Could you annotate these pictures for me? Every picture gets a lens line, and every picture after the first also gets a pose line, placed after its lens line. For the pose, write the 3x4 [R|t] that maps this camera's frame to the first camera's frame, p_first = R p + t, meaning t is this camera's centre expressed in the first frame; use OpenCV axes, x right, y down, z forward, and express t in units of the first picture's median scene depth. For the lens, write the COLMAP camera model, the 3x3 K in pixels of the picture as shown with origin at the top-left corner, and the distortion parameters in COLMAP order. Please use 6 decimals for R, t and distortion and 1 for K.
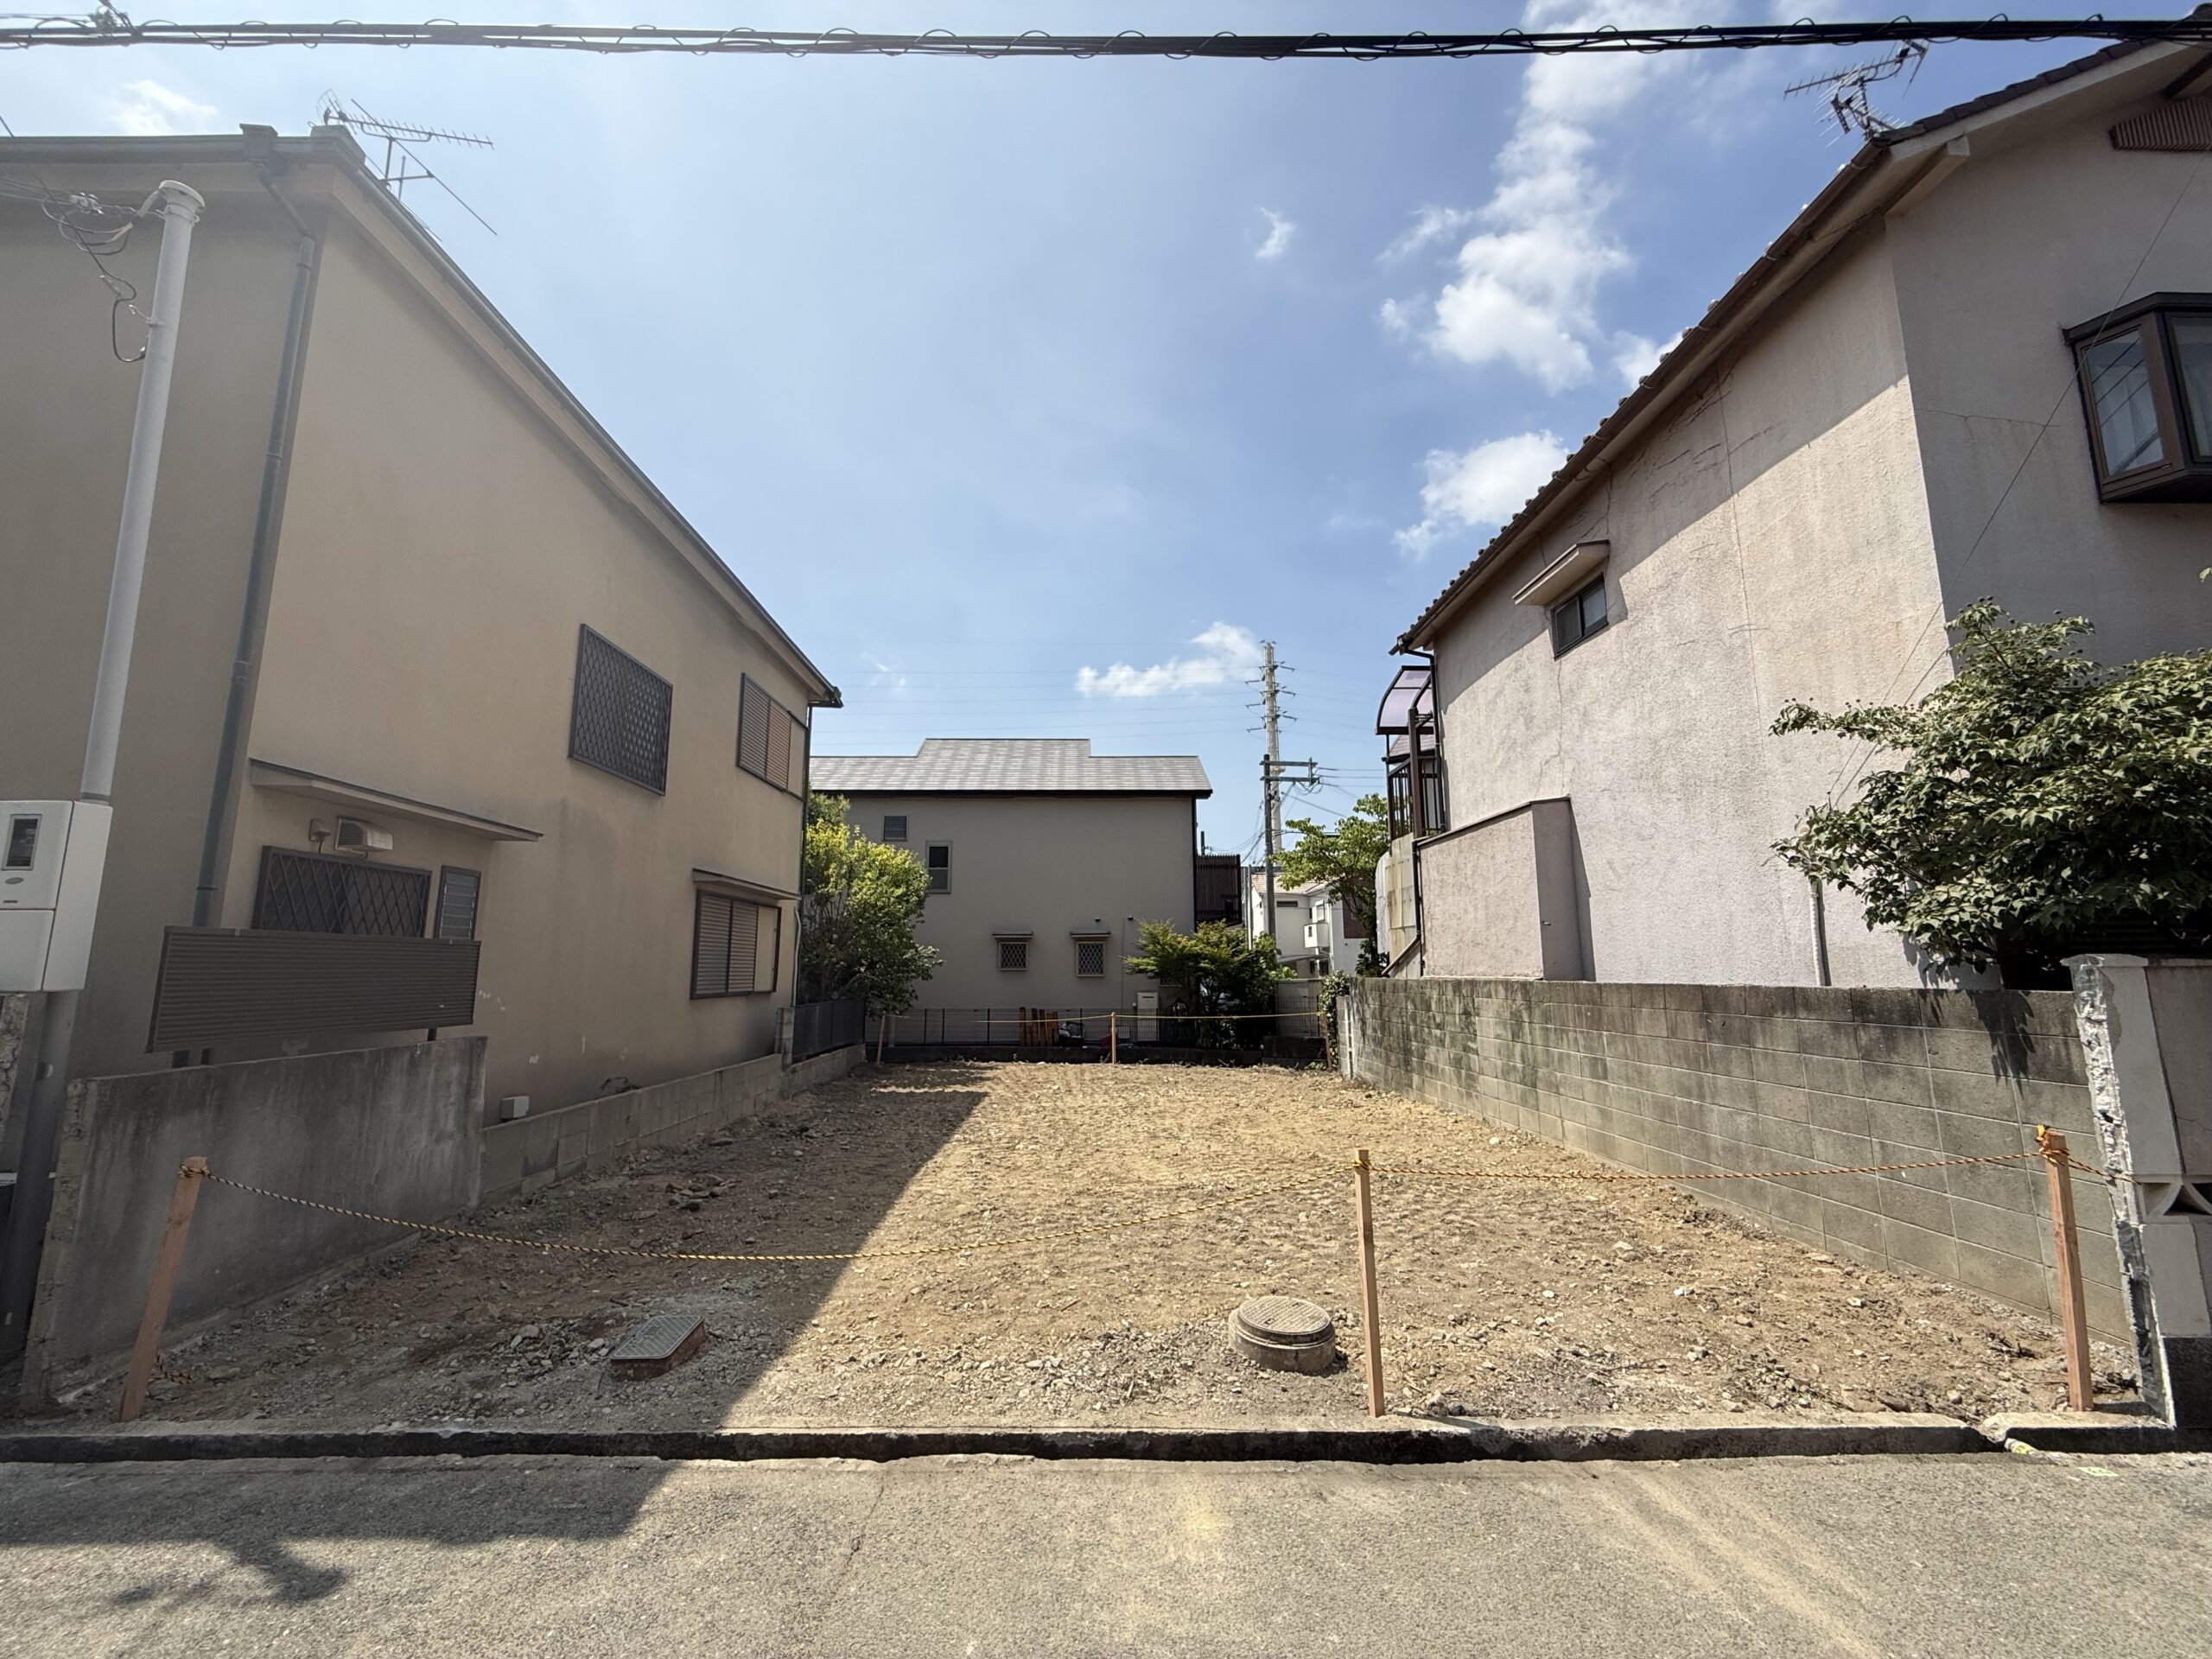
lens RADIAL K [[880.6, 0, 1099.2], [0, 880.6, 831.6], [0, 0, 1]] dist [-0.000176, -0.000118]
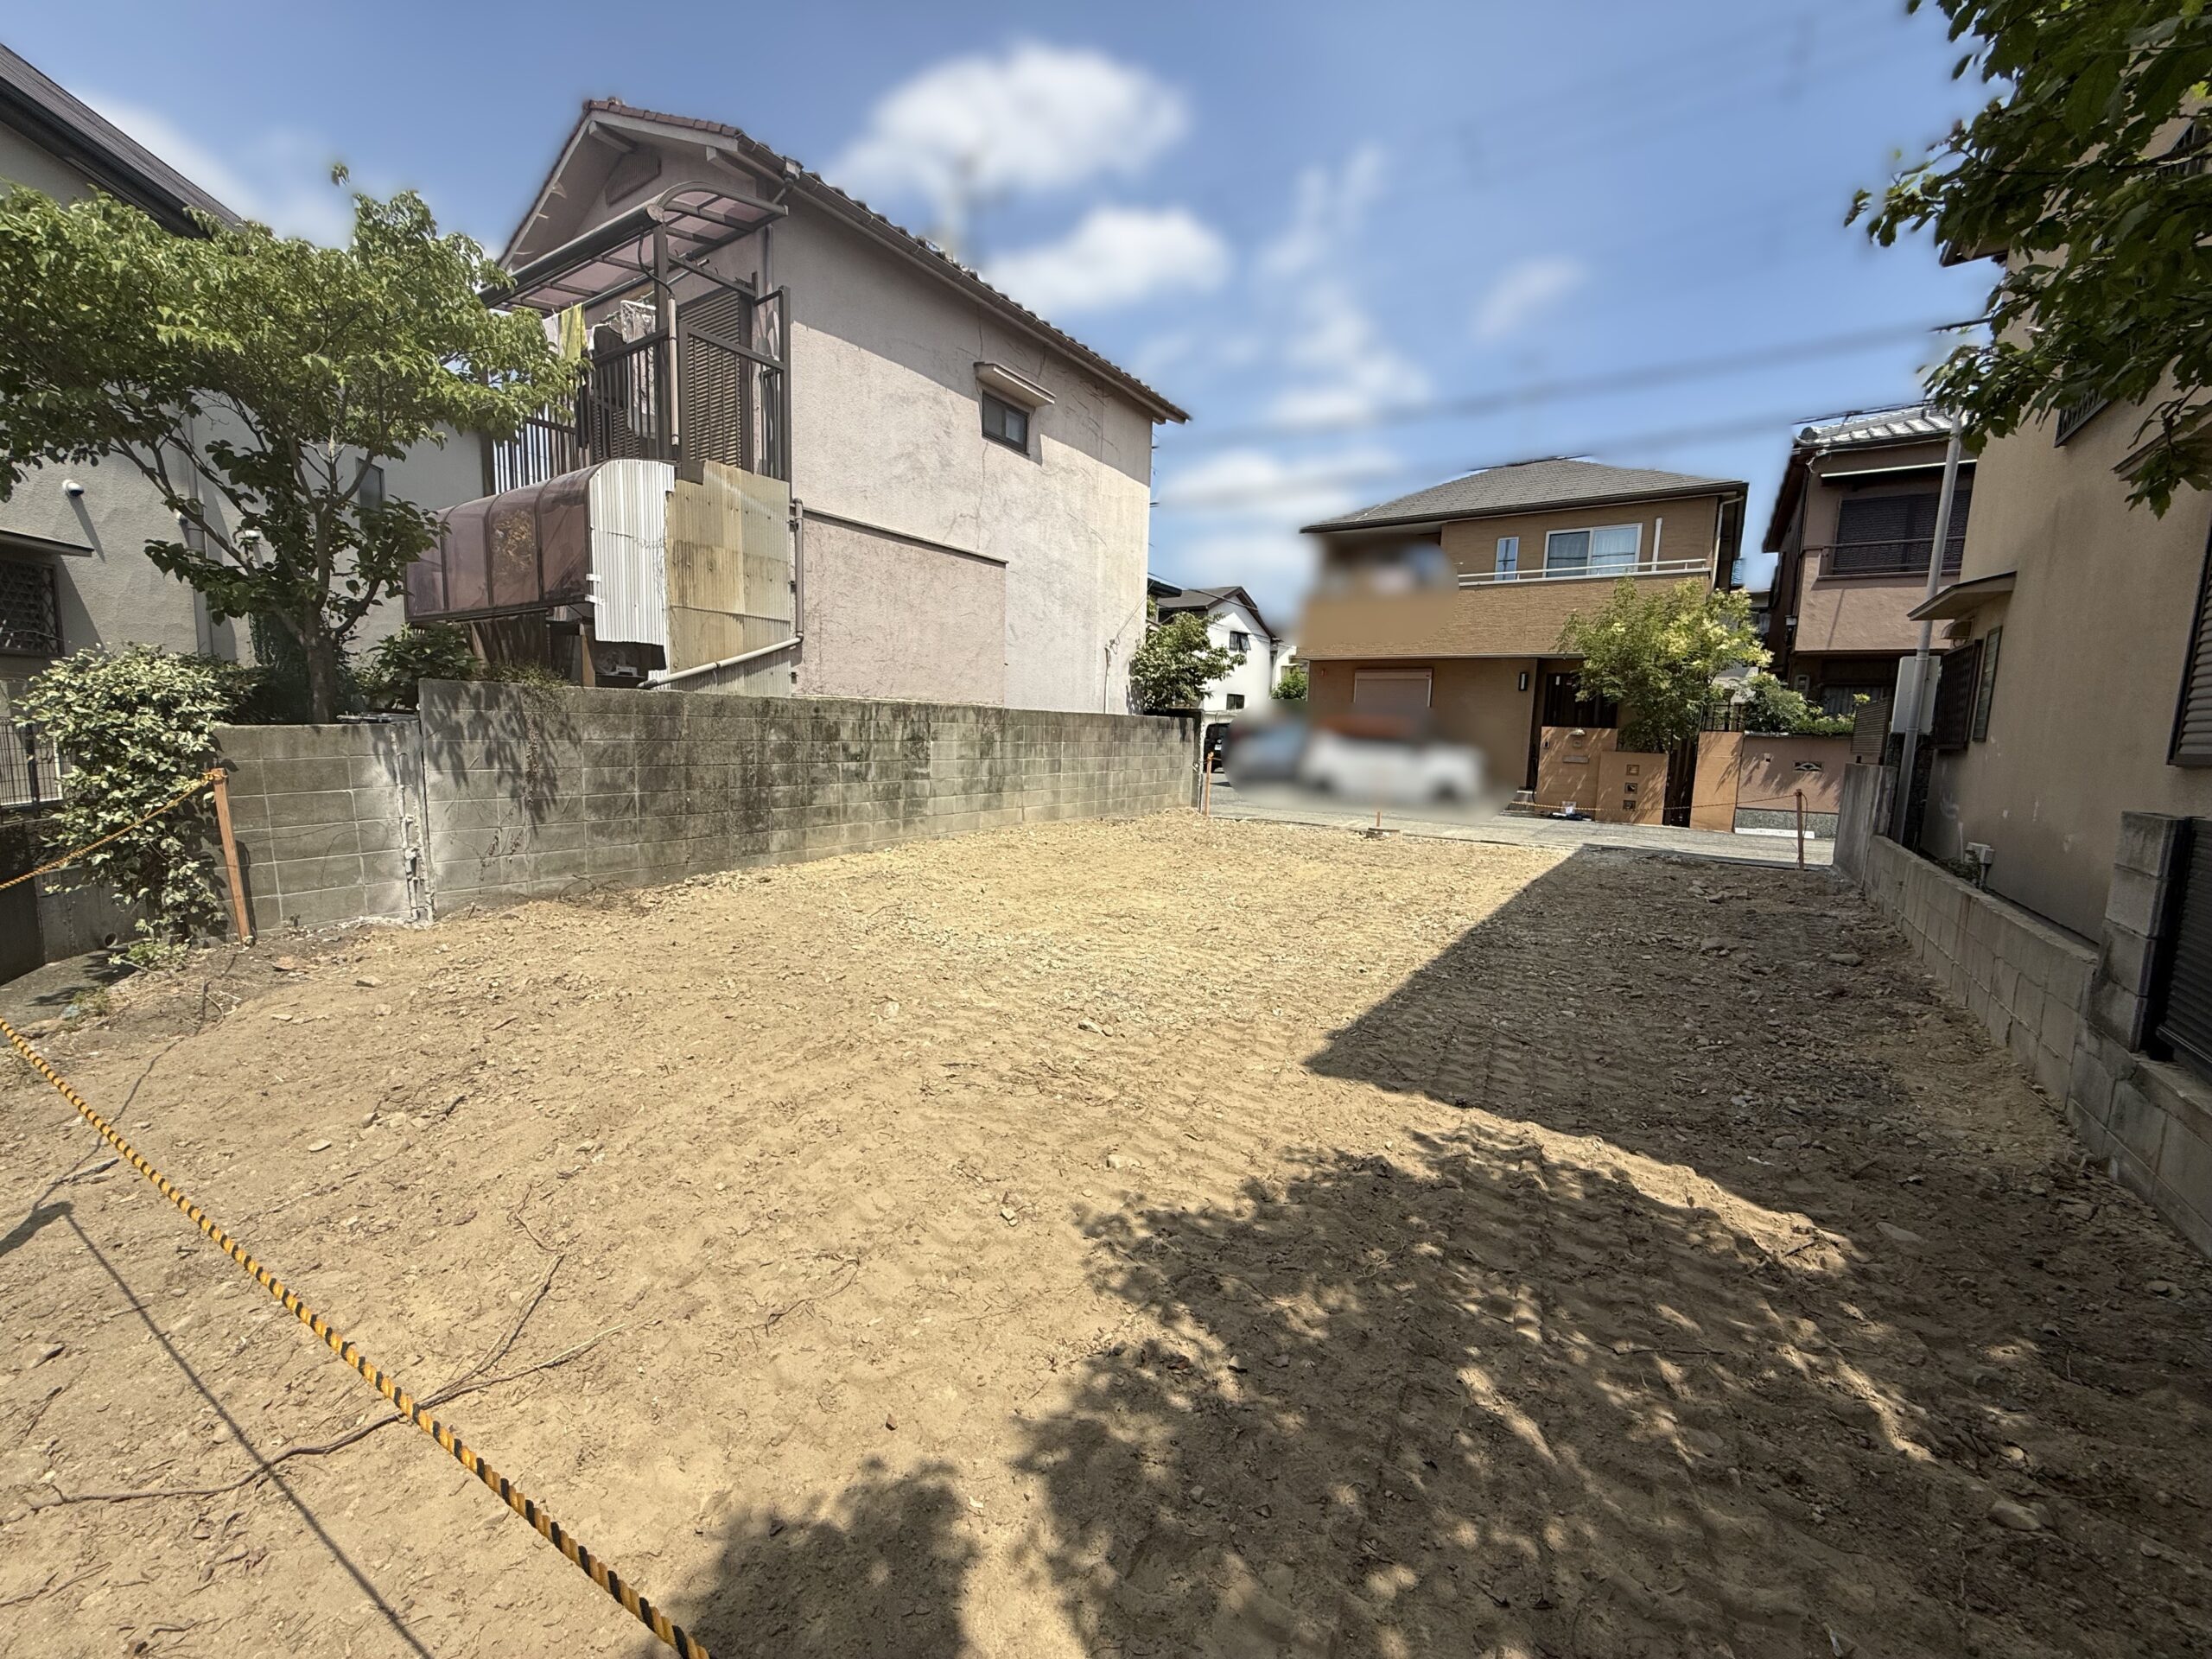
lens RADIAL K [[880.6, 0, 1106.6], [0, 880.6, 836.0], [0, 0, 1]] dist [-0.000176, -0.000118]
pose [[-0.818232, -0.094129, 0.567129, -0.514779], [-0.119076, 0.992860, -0.007008, 0.497567], [-0.562421, -0.073266, -0.823599, 2.823075]]
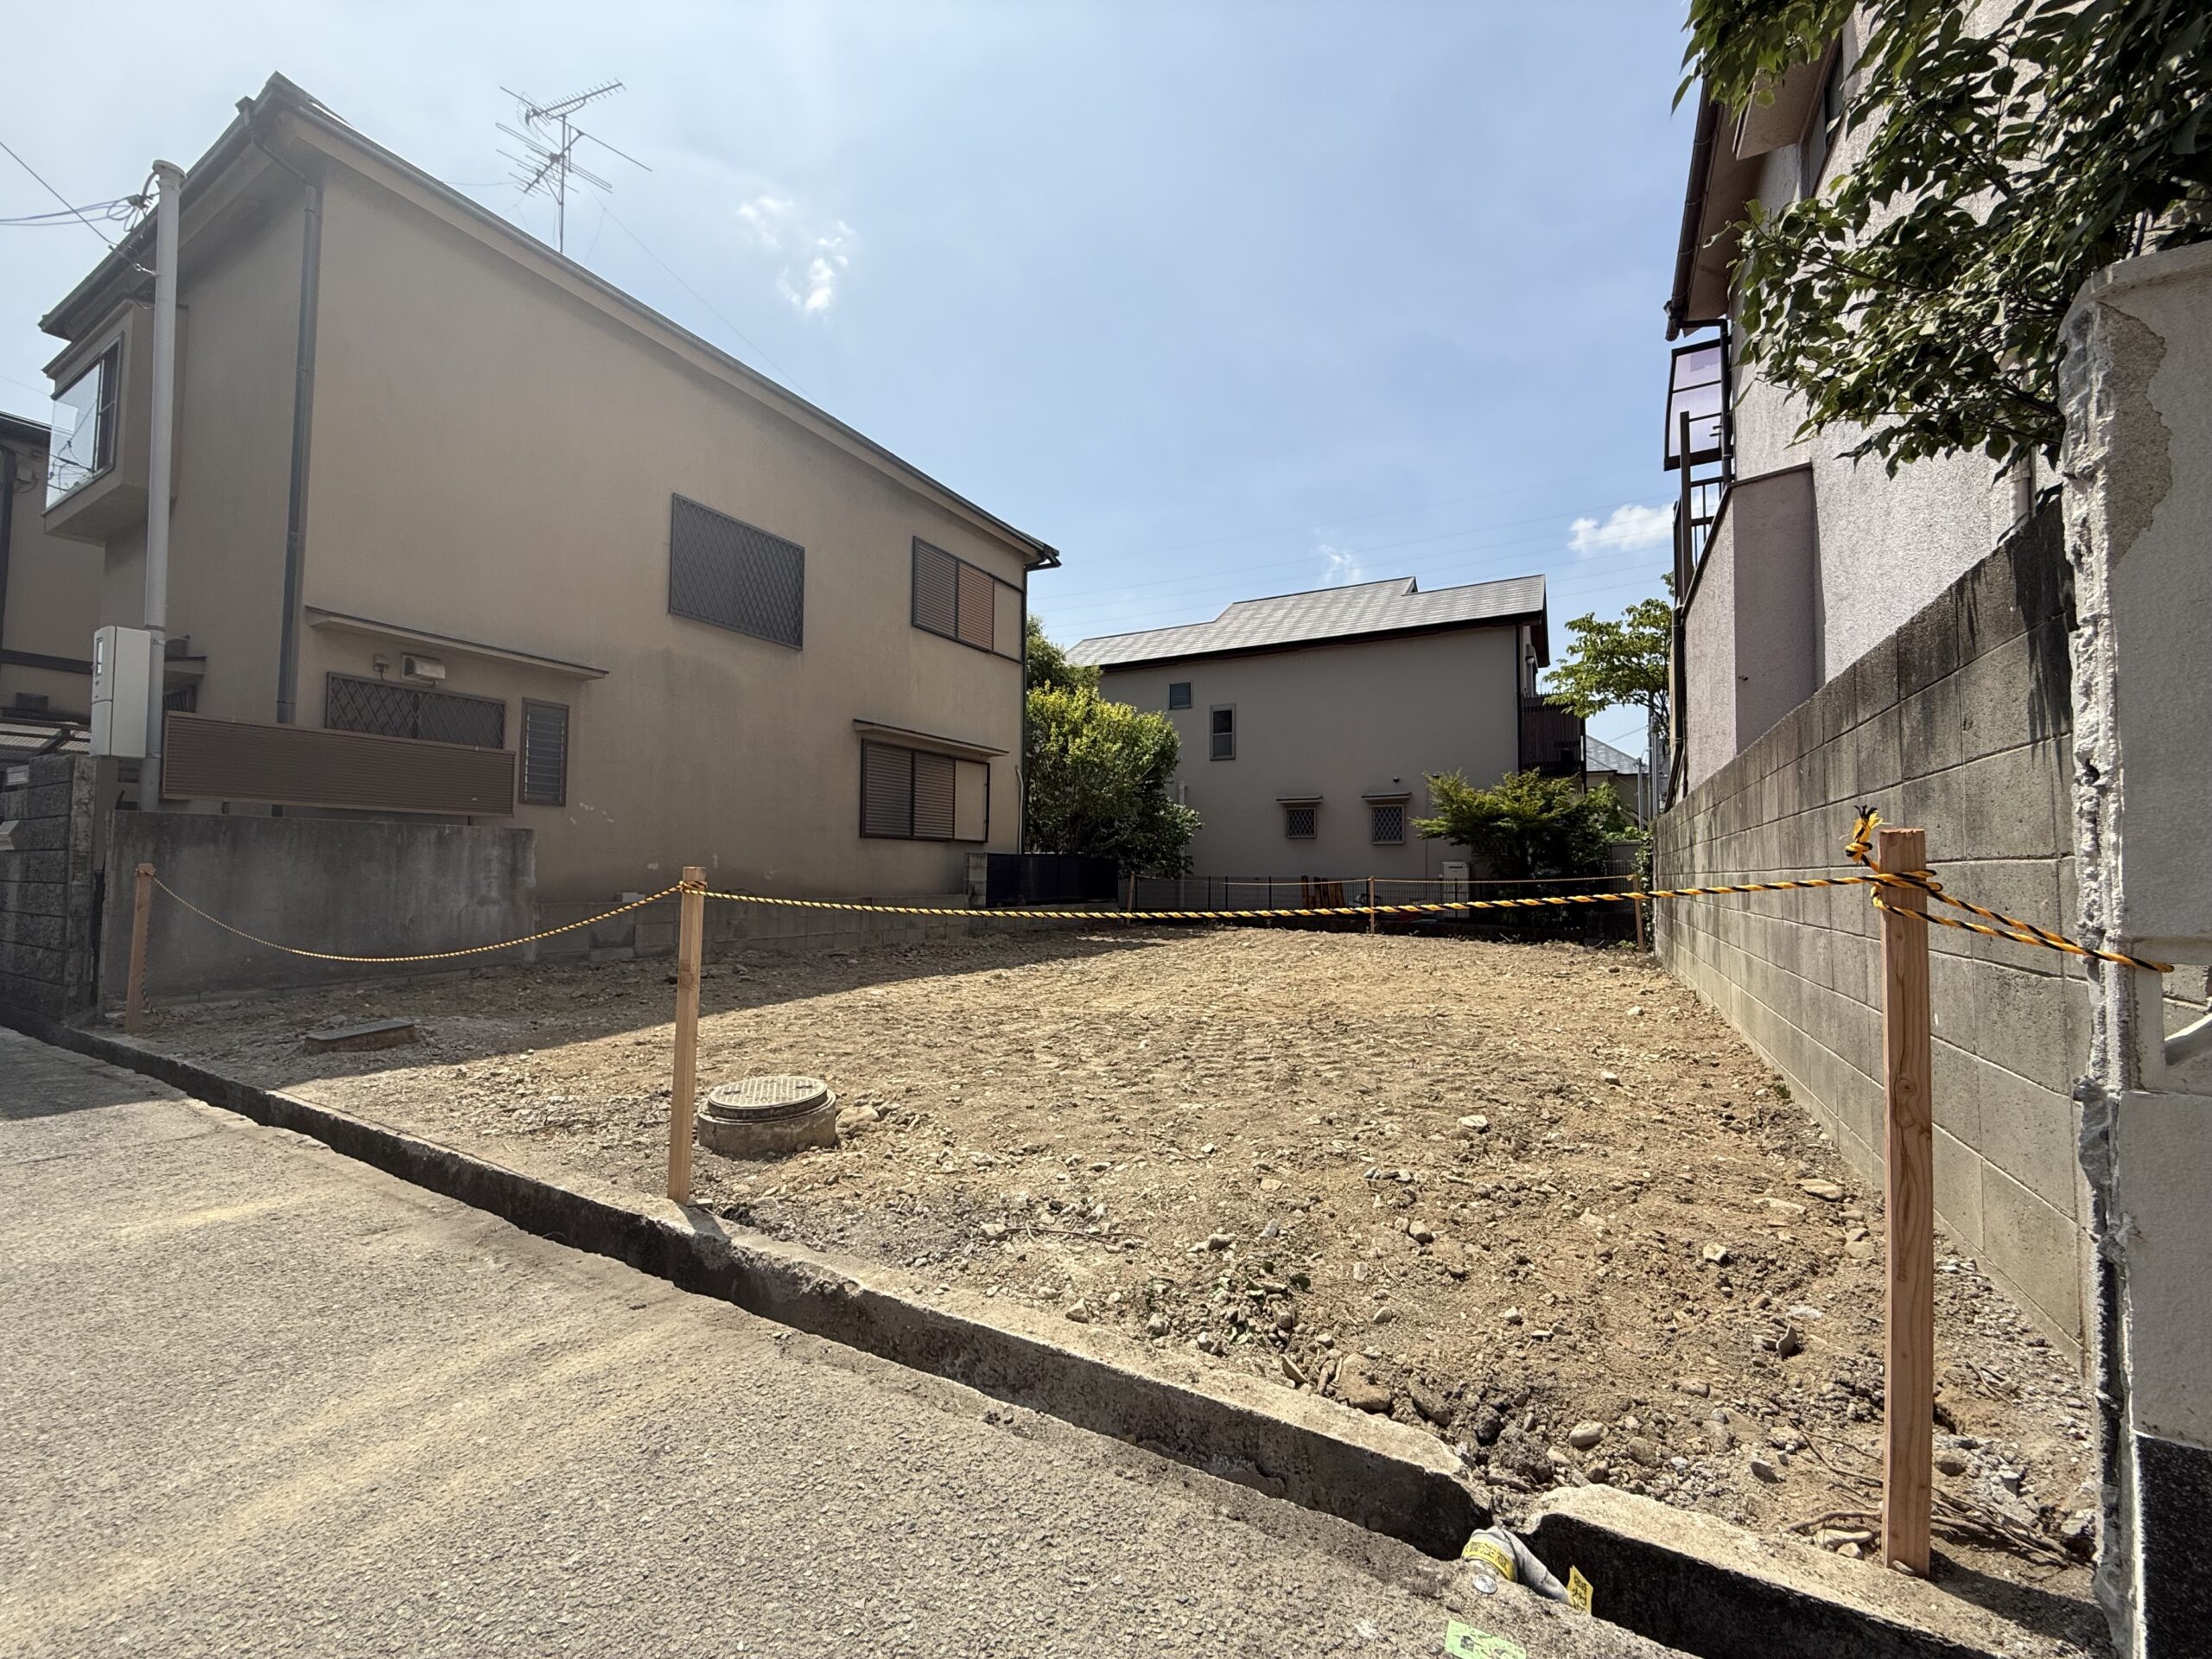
lens RADIAL K [[880.6, 0, 1099.4], [0, 880.6, 829.9], [0, 0, 1]] dist [-0.000176, -0.000118]
pose [[0.866090, -0.014879, -0.499667, 0.615814], [0.067904, 0.993794, 0.088107, 0.181652], [0.495255, -0.110238, 0.861725, 0.336709]]
